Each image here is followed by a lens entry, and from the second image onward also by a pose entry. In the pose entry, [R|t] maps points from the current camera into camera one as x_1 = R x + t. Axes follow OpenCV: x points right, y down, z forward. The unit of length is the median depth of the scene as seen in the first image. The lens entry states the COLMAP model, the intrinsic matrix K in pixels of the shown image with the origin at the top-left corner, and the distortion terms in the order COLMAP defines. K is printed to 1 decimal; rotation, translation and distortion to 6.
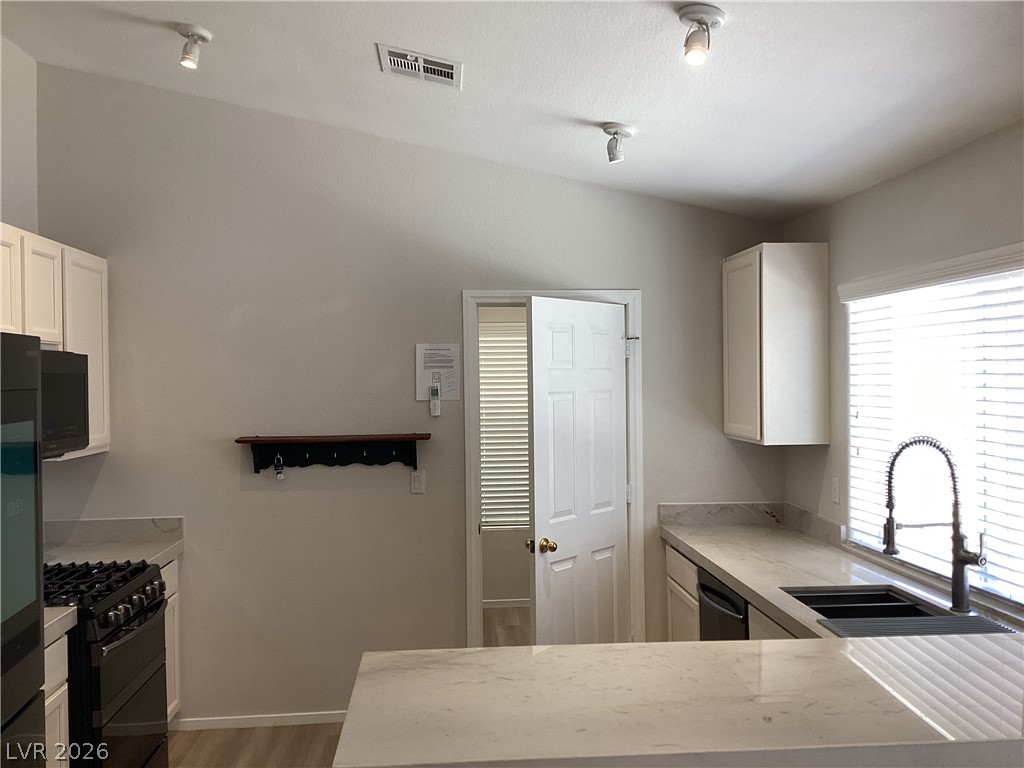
lens RADIAL K [[926.3, 0, 512.0], [0, 926.3, 384.0], [0, 0, 1]] dist [0.069729, -0.103967]
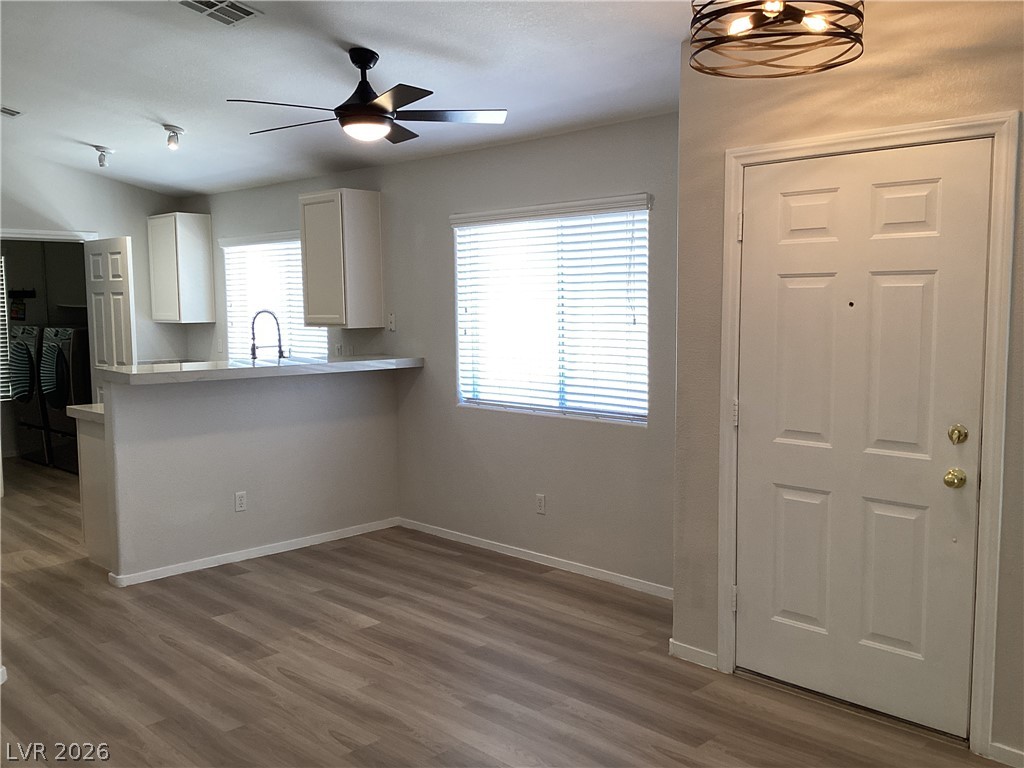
lens RADIAL K [[912.2, 0, 512.0], [0, 912.2, 384.0], [0, 0, 1]] dist [0.109471, -0.003536]
pose [[0.764942, -0.054919, 0.641754, -0.435246], [0.007364, 0.997039, 0.076545, 0.053155], [-0.644057, -0.053827, 0.763081, -0.878406]]
